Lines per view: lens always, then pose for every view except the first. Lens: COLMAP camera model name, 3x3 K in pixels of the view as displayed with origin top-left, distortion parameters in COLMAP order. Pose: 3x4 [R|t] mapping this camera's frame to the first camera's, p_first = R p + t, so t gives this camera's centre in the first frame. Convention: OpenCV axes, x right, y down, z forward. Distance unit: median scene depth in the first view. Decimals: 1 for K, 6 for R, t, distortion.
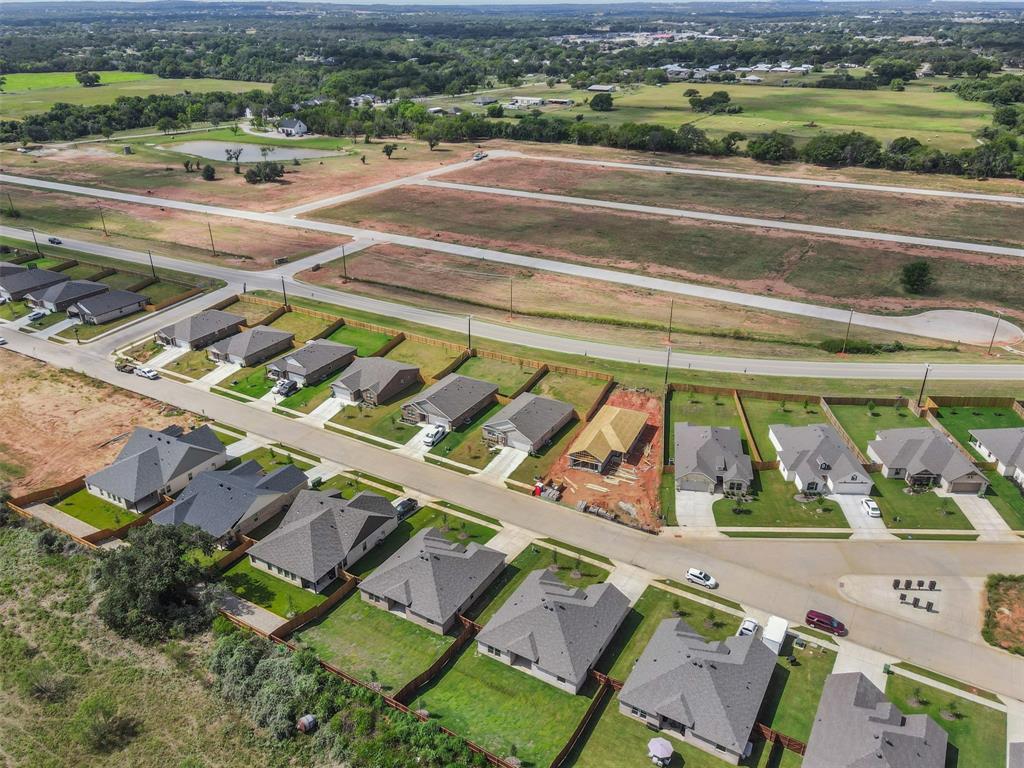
lens RADIAL K [[753.2, 0, 512.0], [0, 753.2, 384.0], [0, 0, 1]] dist [0.004295, 0.028718]
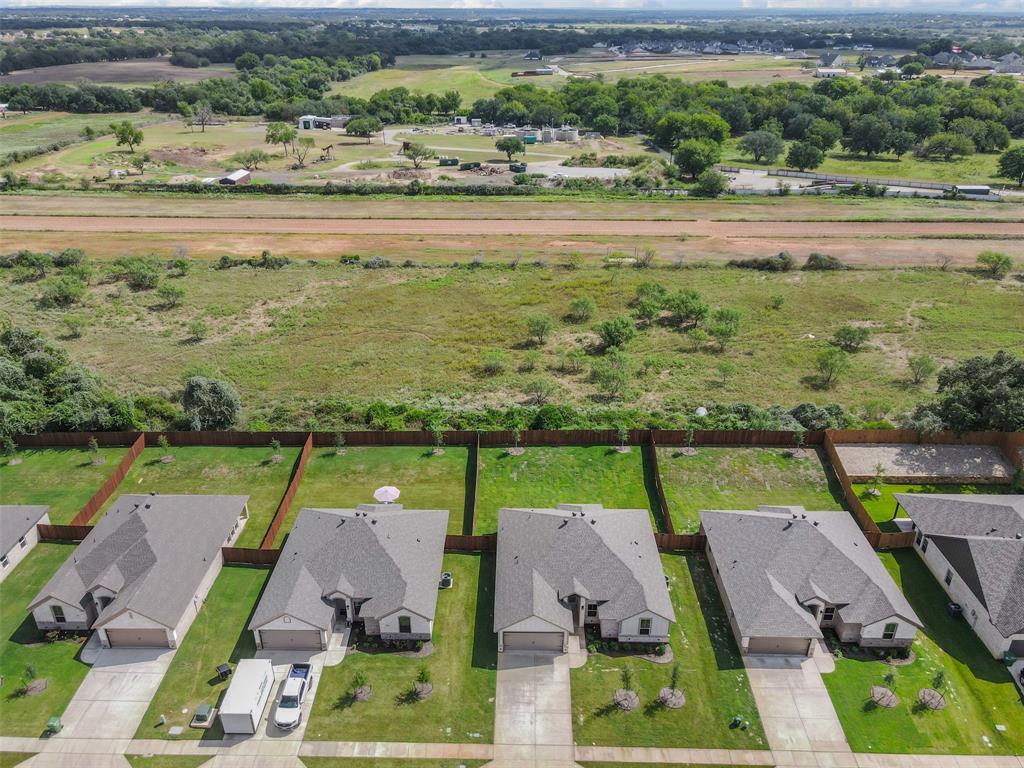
lens RADIAL K [[764.3, 0, 512.0], [0, 764.3, 384.0], [0, 0, 1]] dist [0.016274, 0.002908]
pose [[-0.870623, 0.216330, -0.441834, 0.336953], [-0.218146, 0.635232, 0.740873, -0.252024], [0.440940, 0.741406, -0.505856, 1.071189]]
